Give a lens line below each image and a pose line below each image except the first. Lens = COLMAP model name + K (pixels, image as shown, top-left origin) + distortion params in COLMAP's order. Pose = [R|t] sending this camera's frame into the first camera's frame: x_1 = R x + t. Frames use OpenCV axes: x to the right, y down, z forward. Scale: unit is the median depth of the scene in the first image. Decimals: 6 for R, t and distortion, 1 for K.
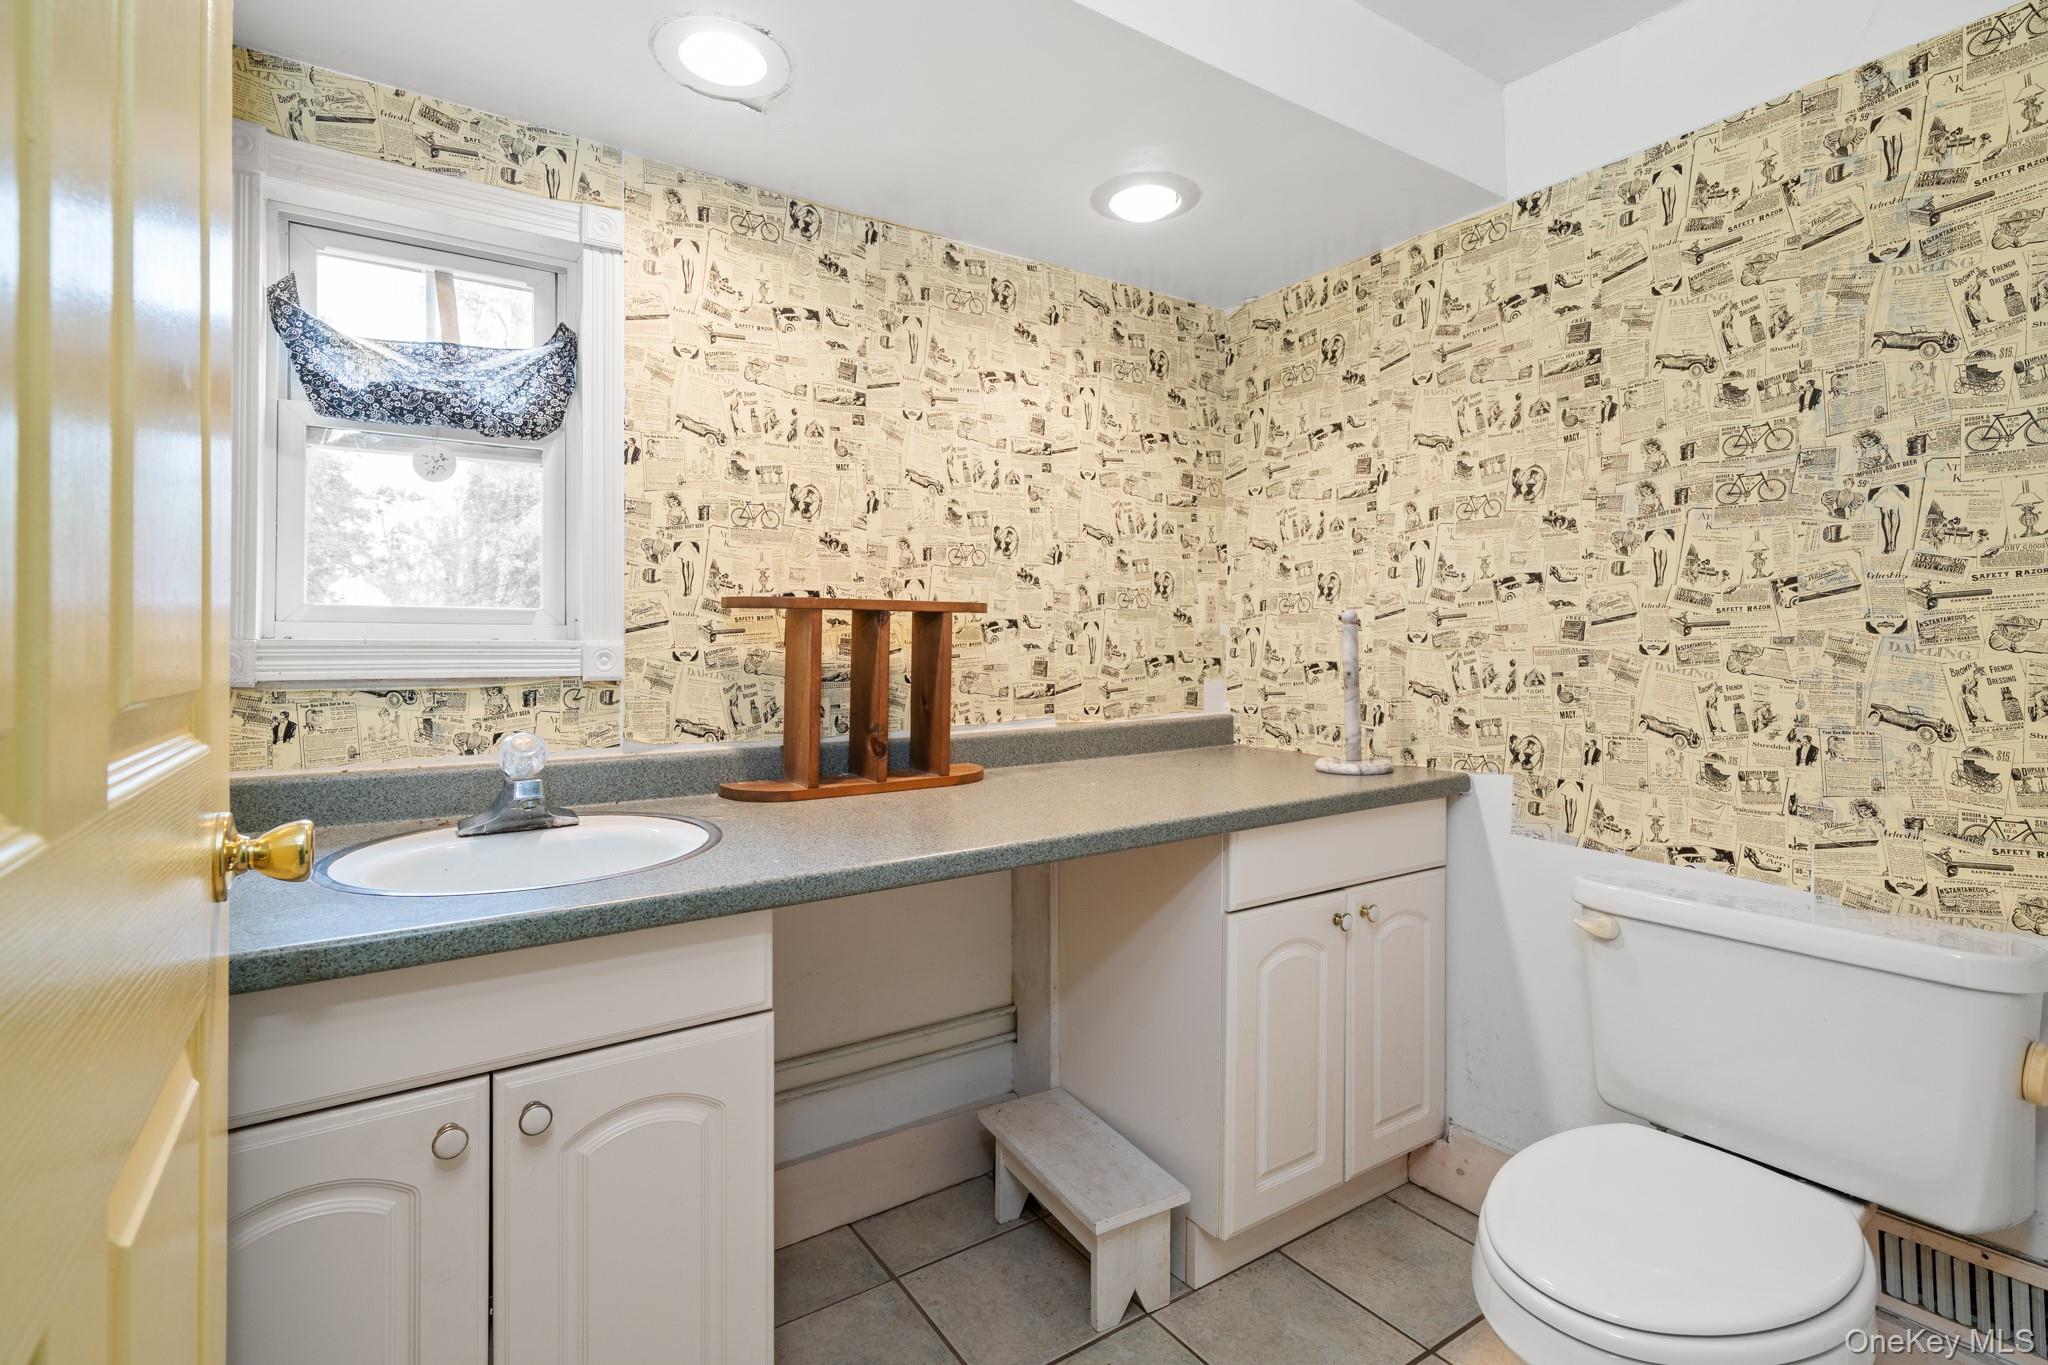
lens RADIAL K [[962.7, 0, 1009.6], [0, 962.7, 641.8], [0, 0, 1]] dist [0.001085, 0.000160]
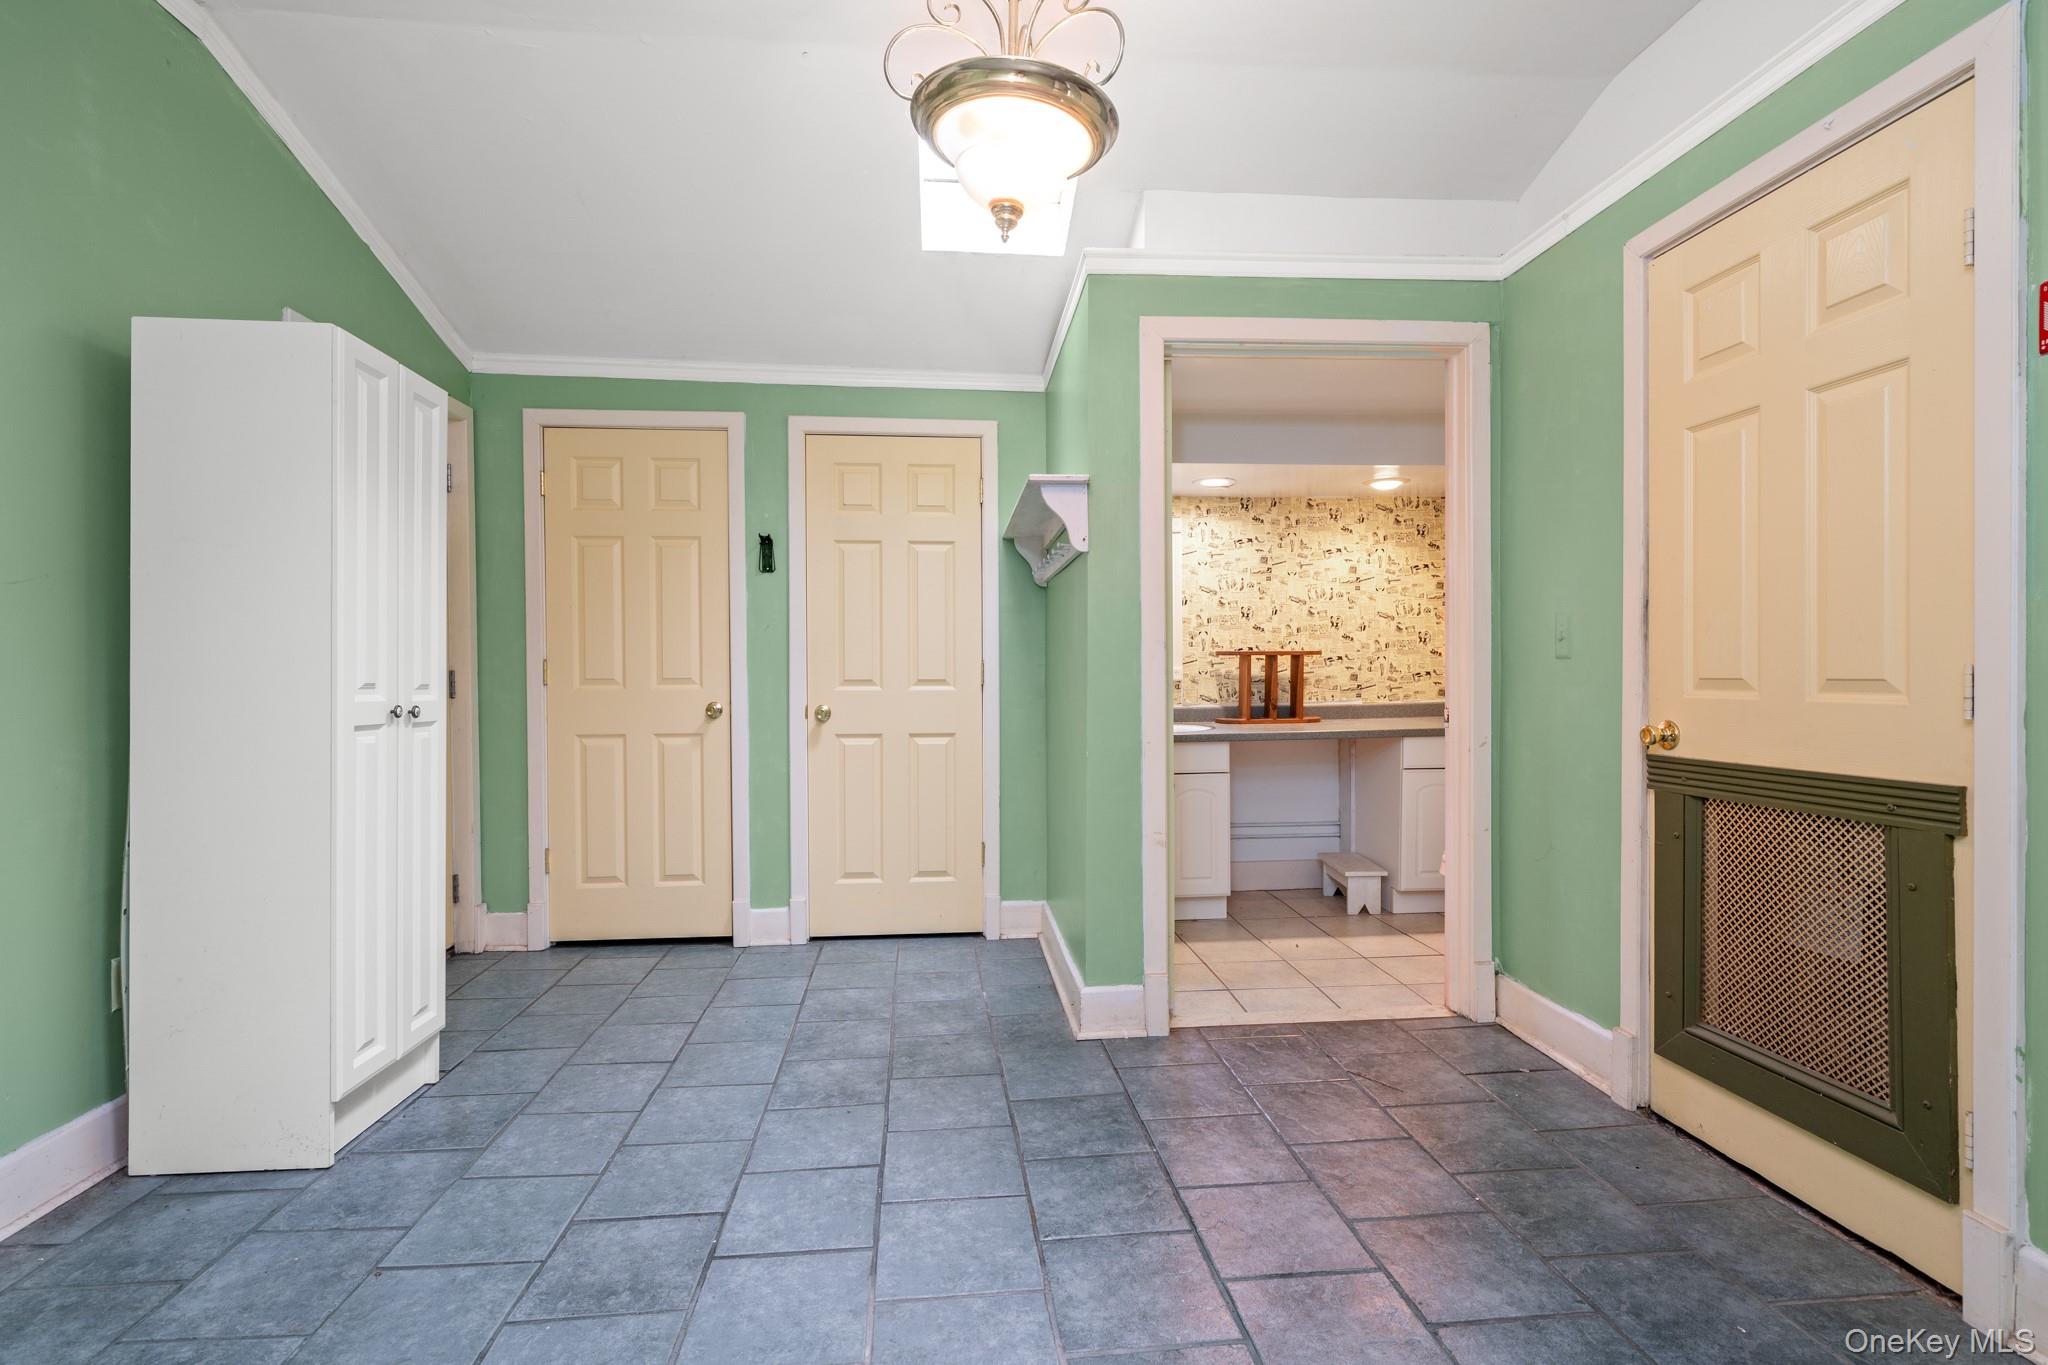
lens RADIAL K [[950.7, 0, 1015.1], [0, 950.7, 684.2], [0, 0, 1]] dist [0.000462, 0.001207]
pose [[0.875442, 0.002991, -0.483314, 0.474236], [0.009756, 0.999668, 0.023857, -0.020415], [0.483225, -0.025600, 0.875122, -1.532872]]
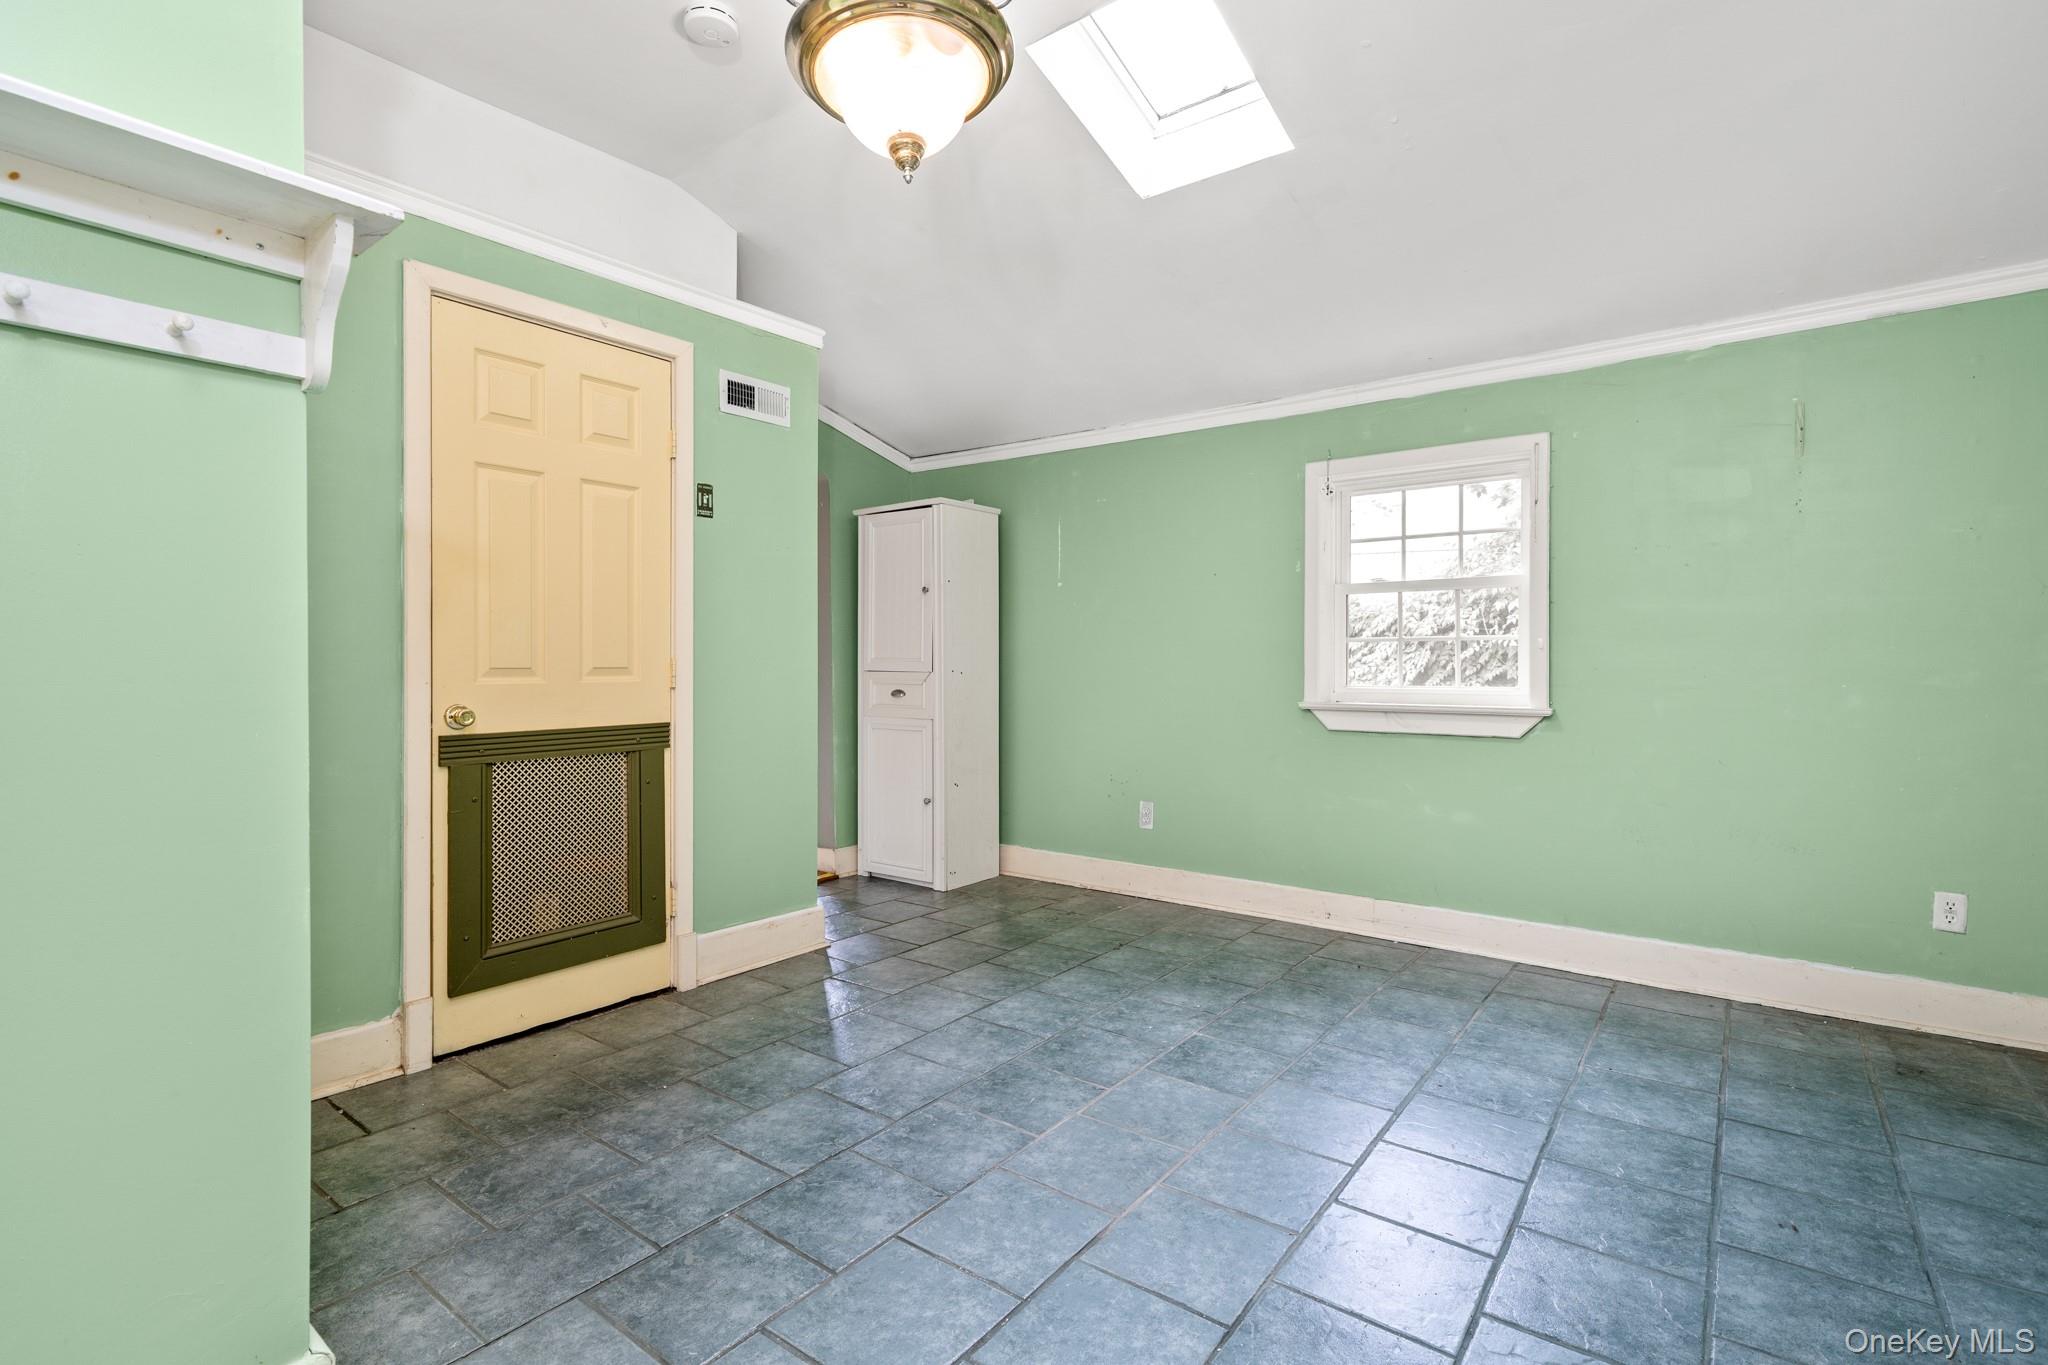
lens RADIAL K [[950.7, 0, 1016.7], [0, 950.7, 666.9], [0, 0, 1]] dist [0.000792, 0.000475]
pose [[-0.310996, 0.000070, 0.950411, -0.980196], [-0.009595, 0.999949, -0.003213, 0.003689], [-0.950363, -0.010118, -0.310979, -0.420152]]
